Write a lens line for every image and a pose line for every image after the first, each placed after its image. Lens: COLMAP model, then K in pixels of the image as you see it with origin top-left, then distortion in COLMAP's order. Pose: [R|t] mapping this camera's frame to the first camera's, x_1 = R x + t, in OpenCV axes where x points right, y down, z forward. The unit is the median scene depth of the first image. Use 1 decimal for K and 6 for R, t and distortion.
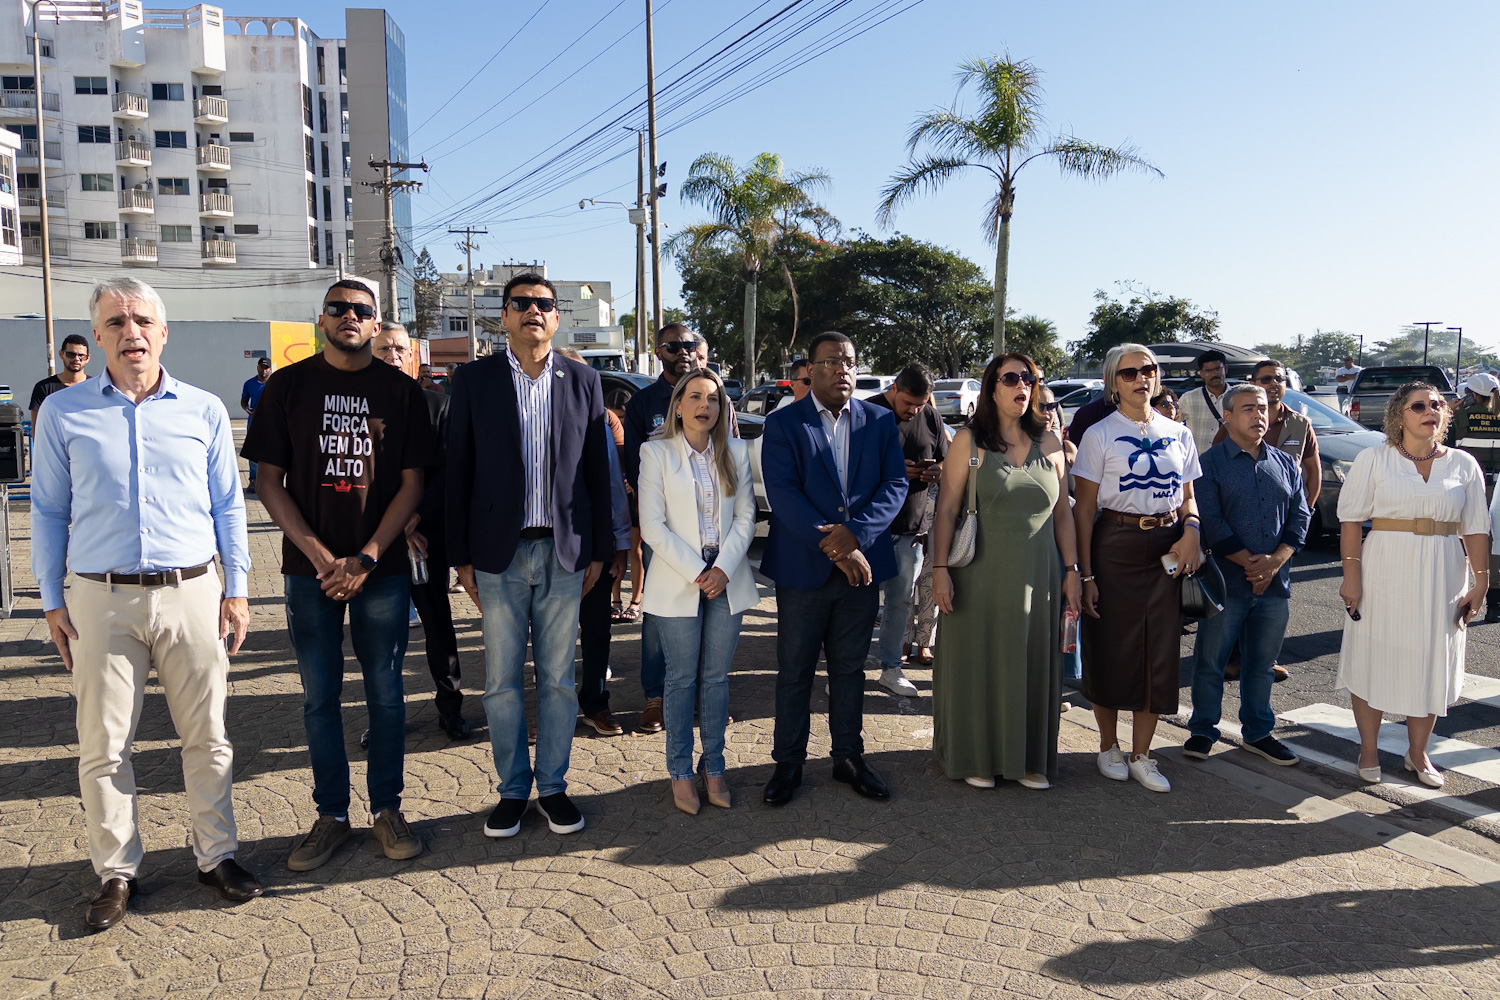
lens RADIAL K [[1060.6, 0, 721.9], [0, 1060.6, 496.7], [0, 0, 1]] dist [0.000388, -0.003775]
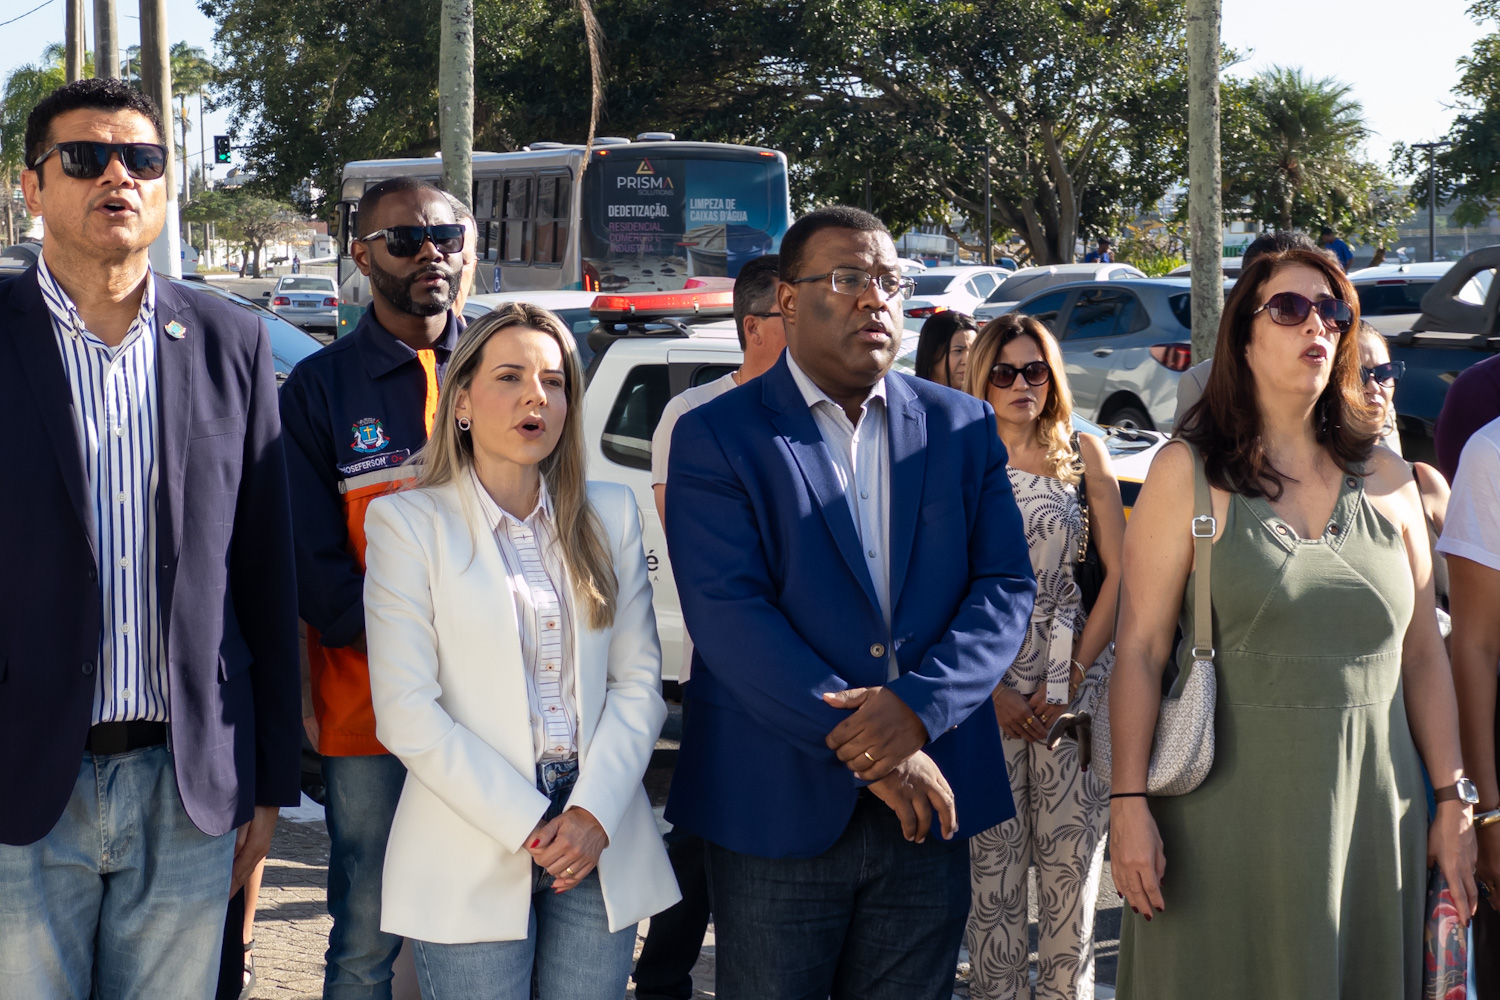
lens RADIAL K [[3453.1, 0, 750.0], [0, 3453.1, 500.0], [0, 0, 1]] dist [0.078360, 0.655586]
pose [[0.991303, -0.026315, 0.128943, -0.101603], [0.031311, 0.998829, -0.036874, 0.001490], [-0.127821, 0.040591, 0.990966, -0.281541]]
